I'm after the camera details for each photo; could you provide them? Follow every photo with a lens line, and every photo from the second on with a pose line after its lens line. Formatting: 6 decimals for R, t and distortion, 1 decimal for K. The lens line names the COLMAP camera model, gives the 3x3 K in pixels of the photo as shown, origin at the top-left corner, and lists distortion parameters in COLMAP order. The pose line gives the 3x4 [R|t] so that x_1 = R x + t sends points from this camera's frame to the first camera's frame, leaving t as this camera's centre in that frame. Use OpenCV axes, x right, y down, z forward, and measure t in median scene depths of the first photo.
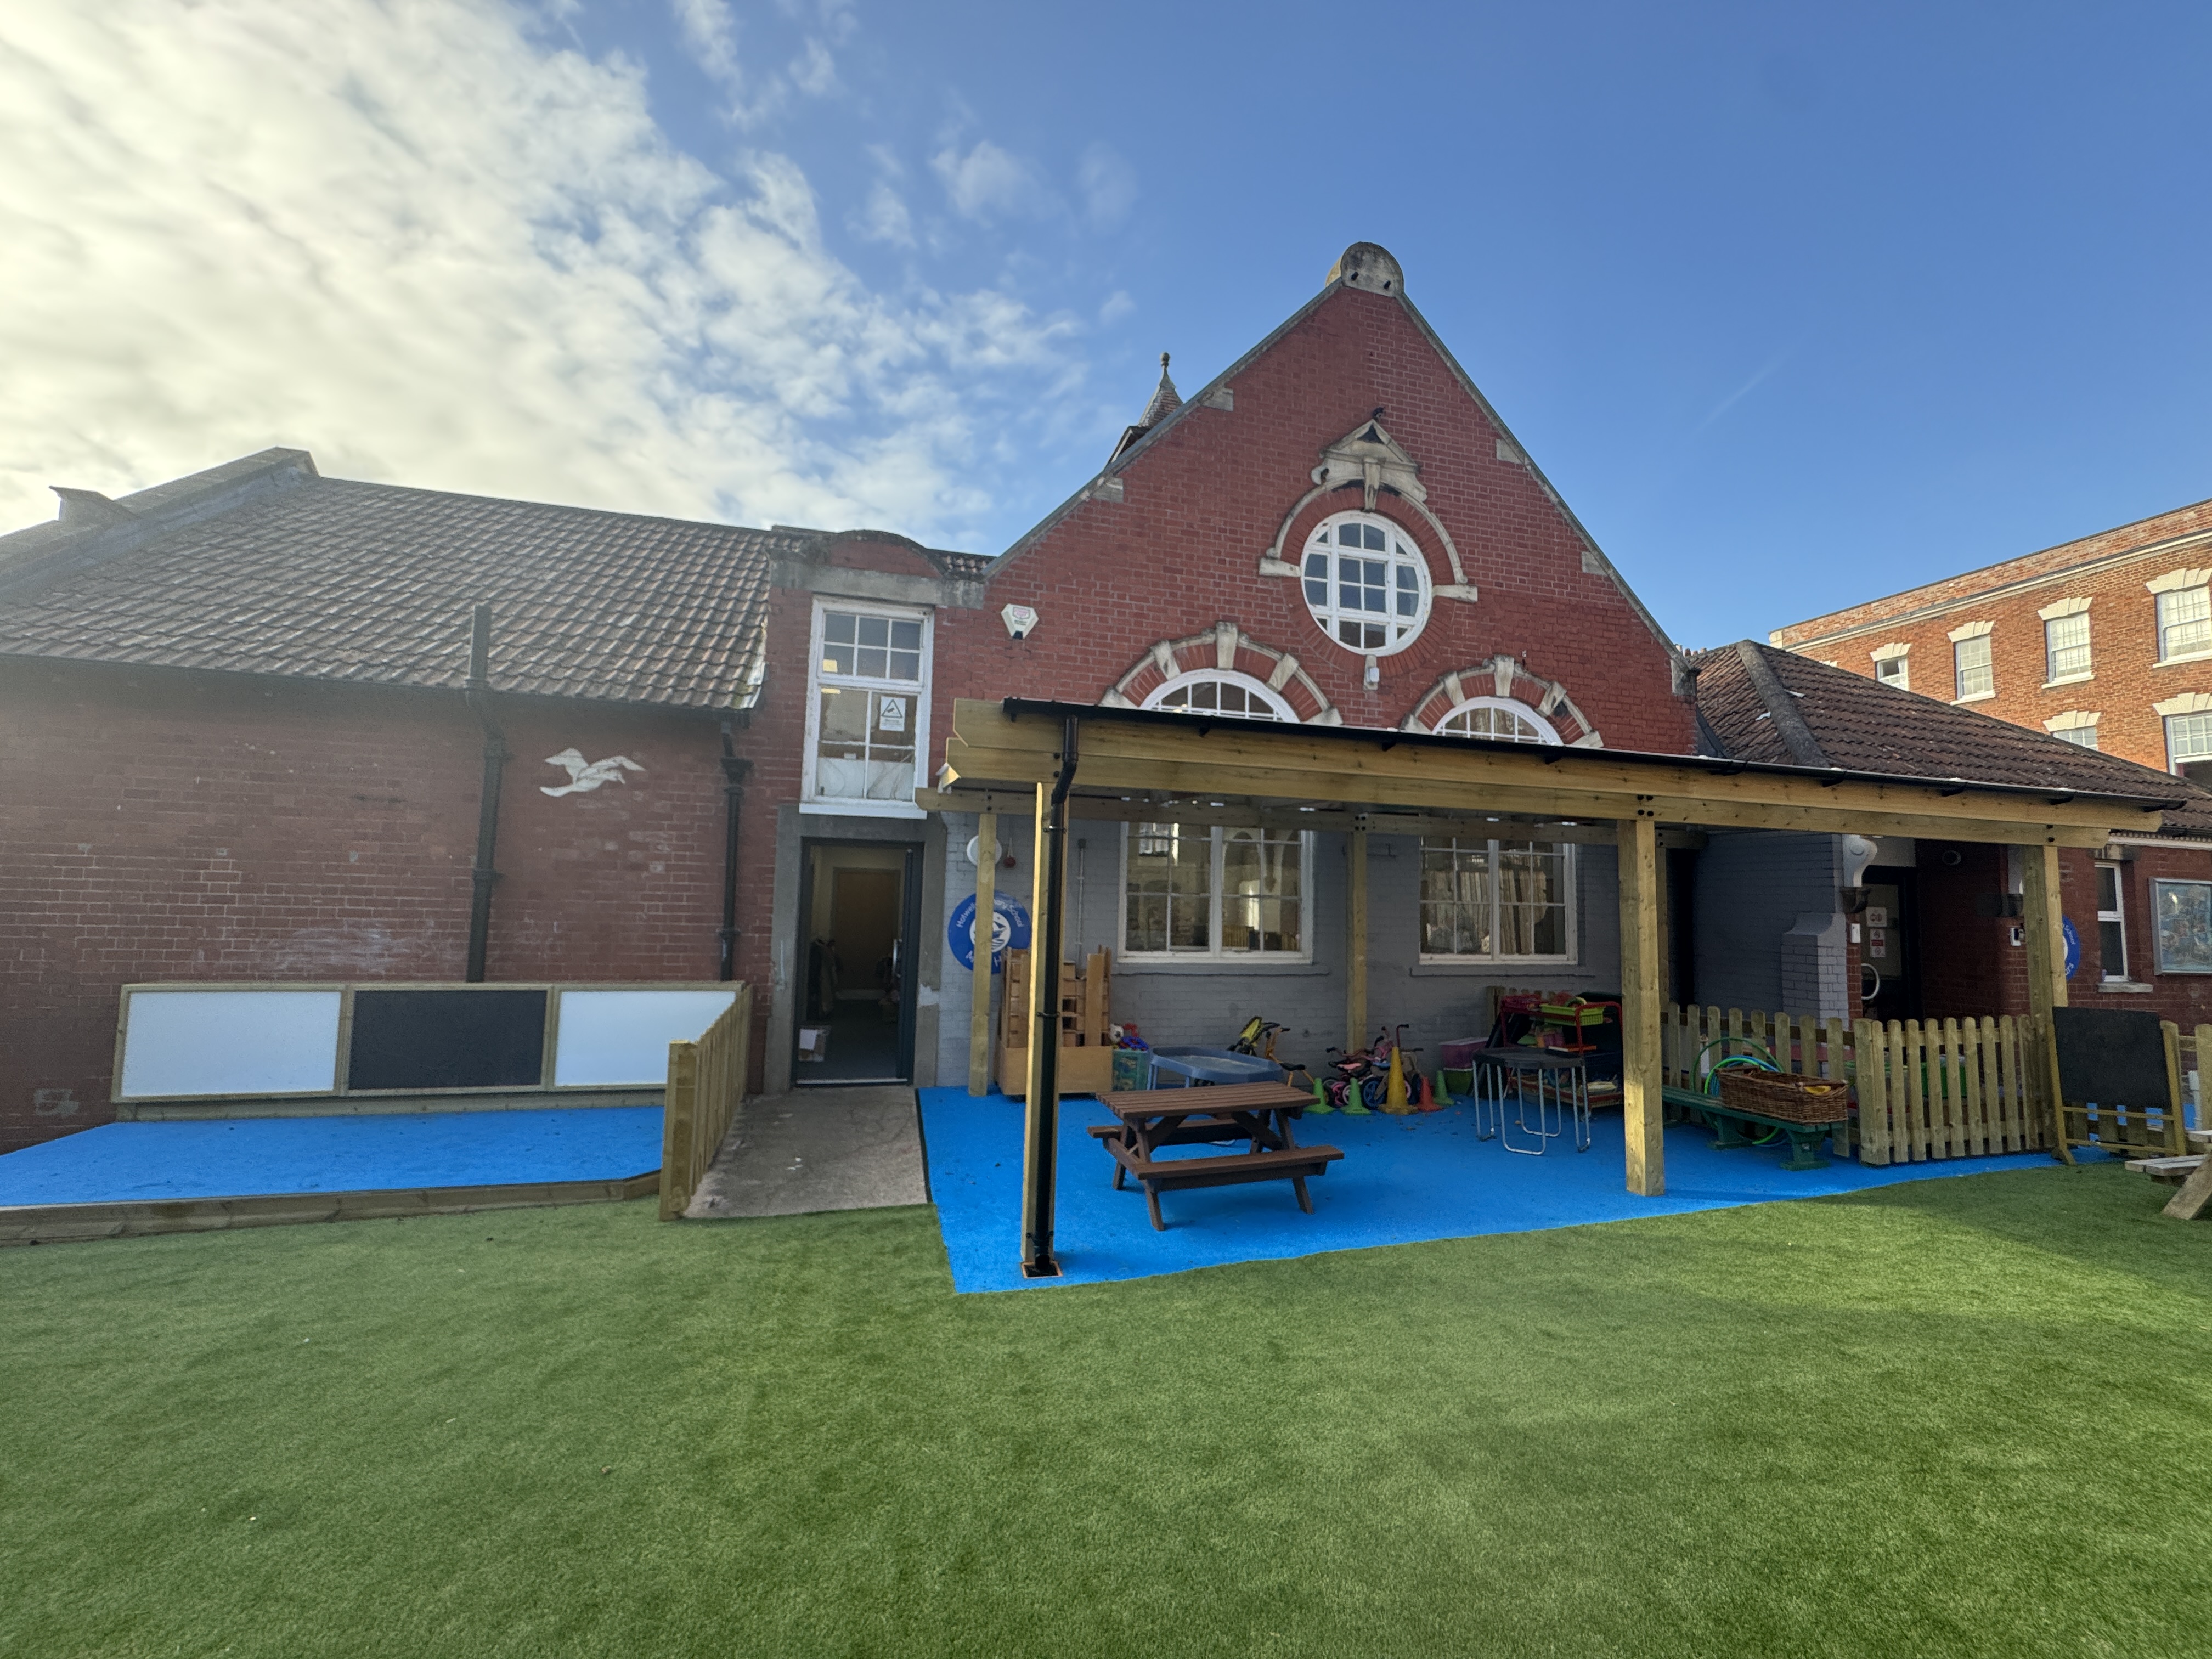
lens RADIAL K [[882.1, 0, 1105.3], [0, 882.1, 826.5], [0, 0, 1]] dist [0.000430, -0.000099]
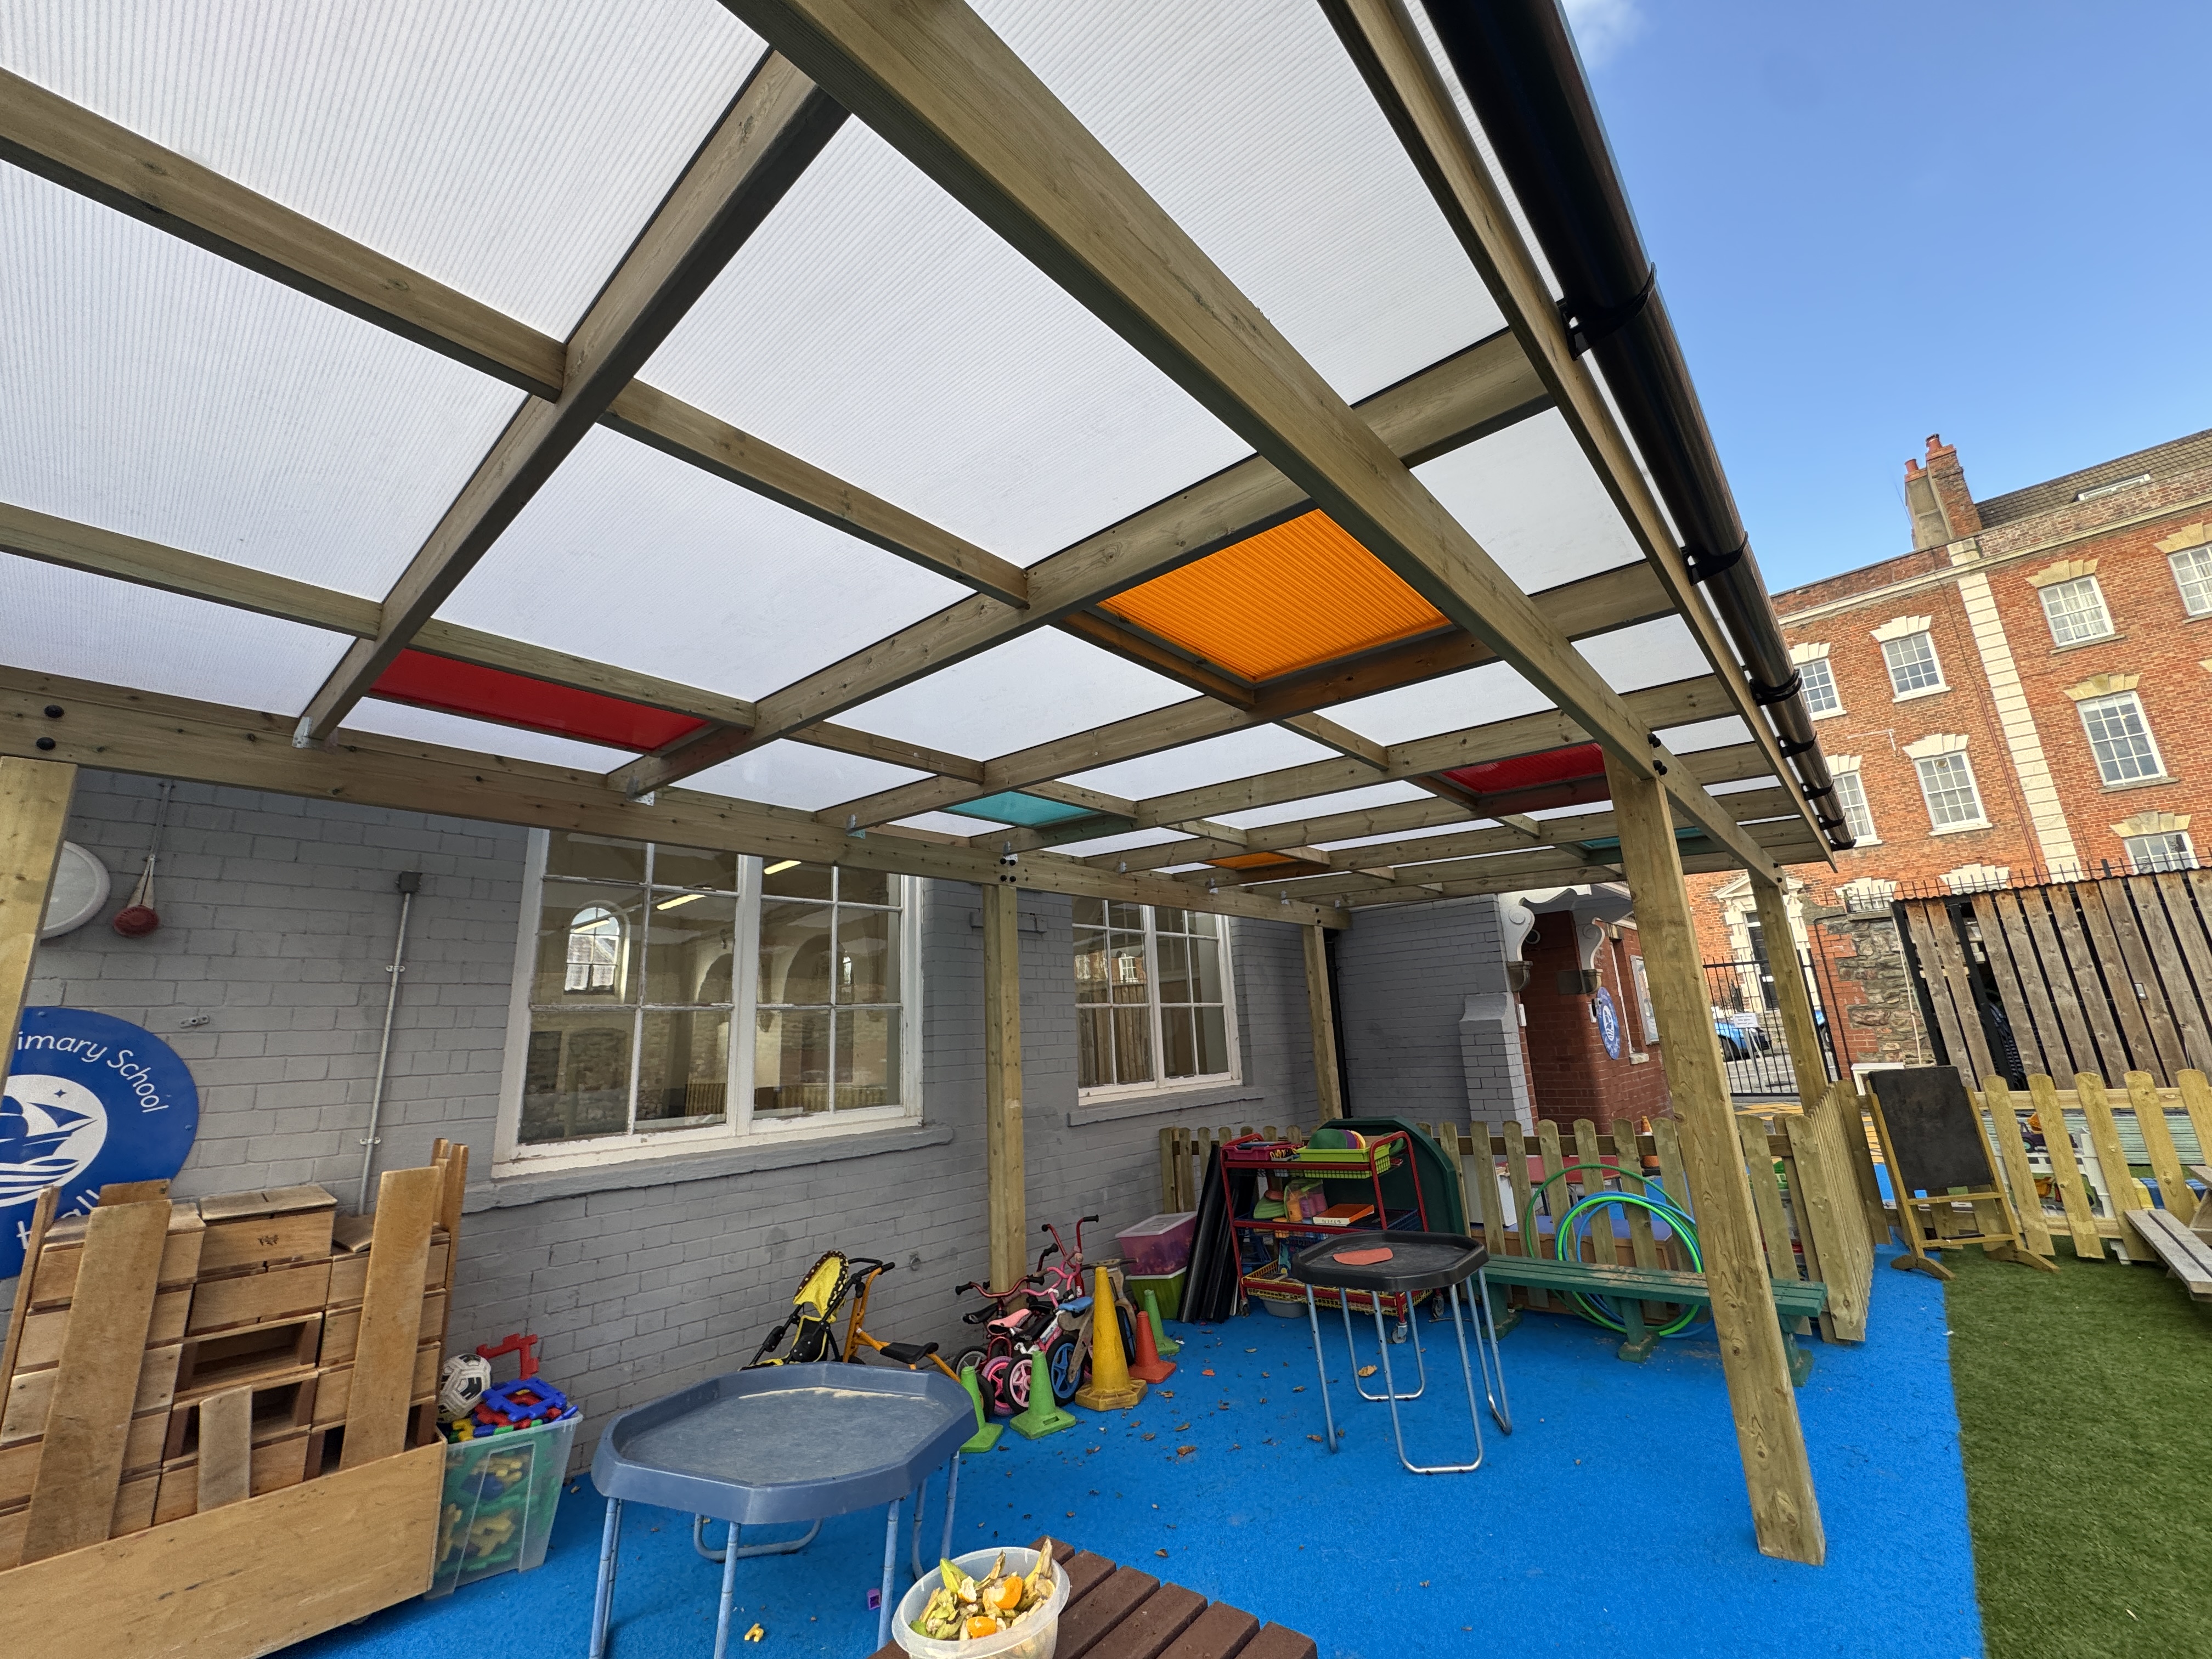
lens RADIAL K [[882.1, 0, 1105.3], [0, 882.1, 826.5], [0, 0, 1]] dist [0.000430, -0.000099]
pose [[0.835806, 0.066577, 0.544973, 0.016647], [0.025340, 0.986885, -0.159426, 0.062196], [-0.548440, 0.147059, 0.823157, 0.456676]]
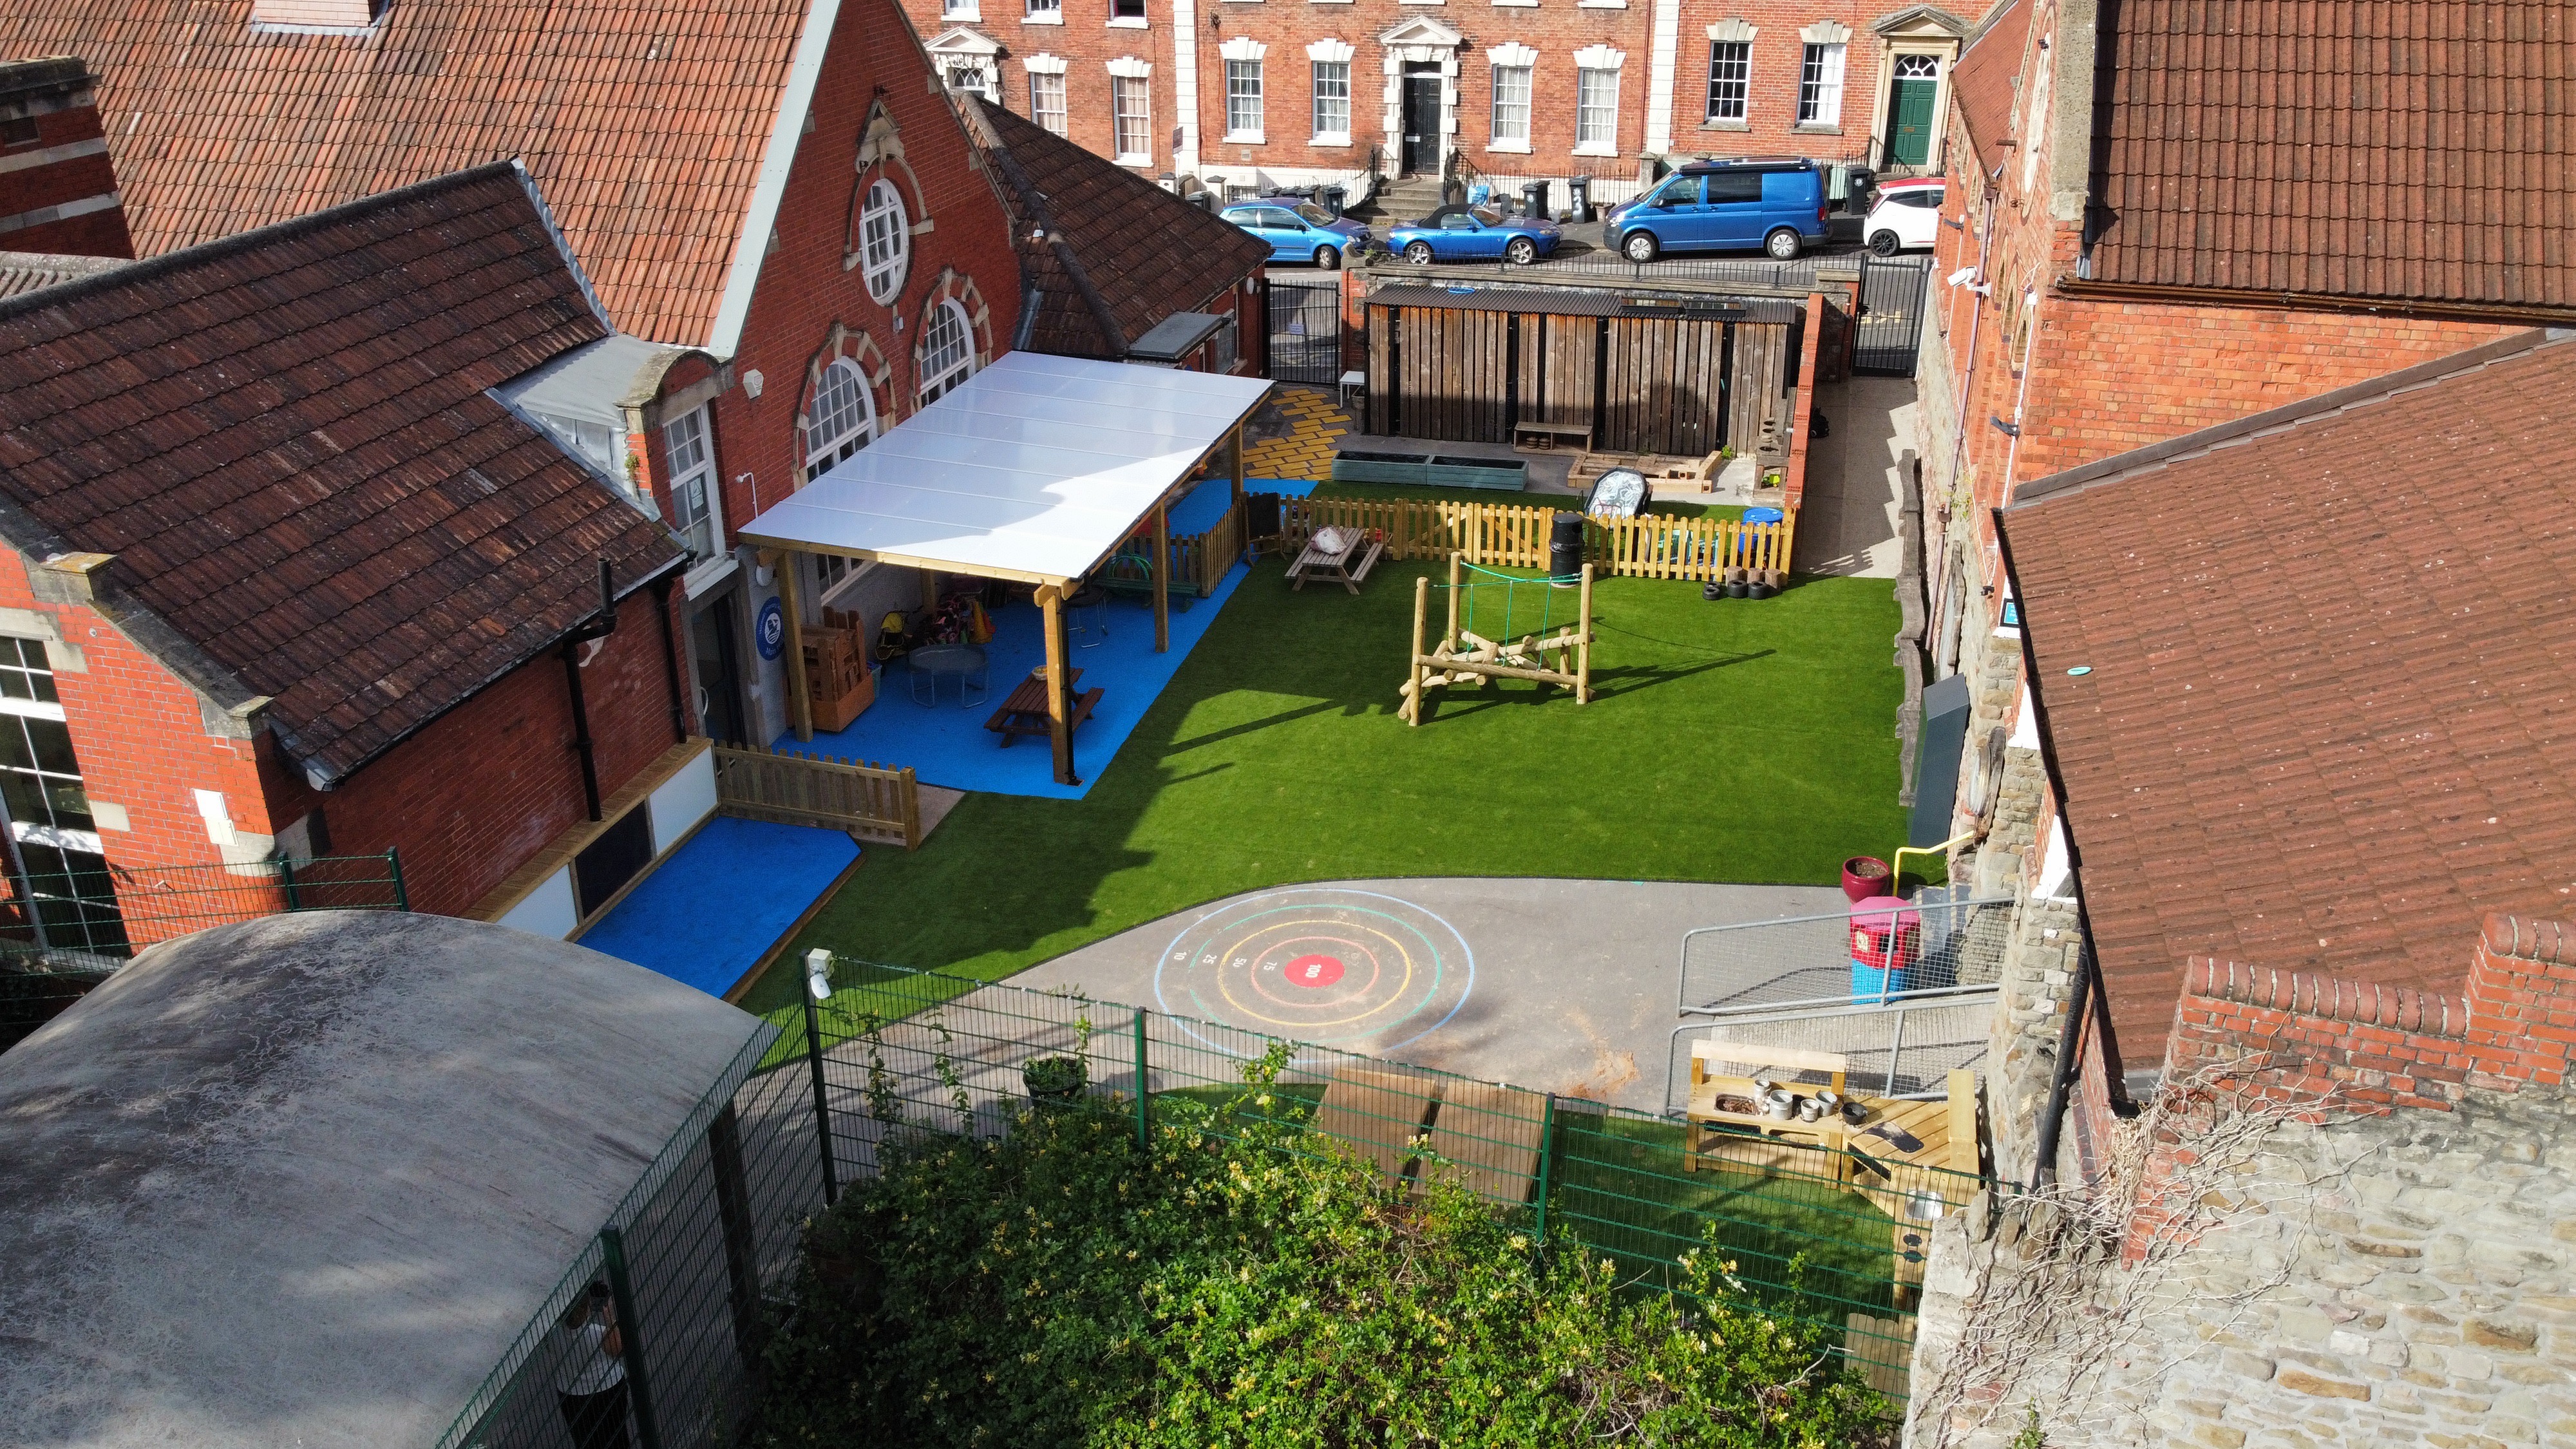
lens RADIAL K [[1963.7, 0, 1294.2], [0, 1963.7, 714.9], [0, 0, 1]] dist [-0.007297, 0.005494]
pose [[0.494553, -0.392833, 0.775306, -1.826495], [-0.058715, 0.874892, 0.480745, -1.077427], [-0.867162, -0.283276, 0.409615, -0.789868]]
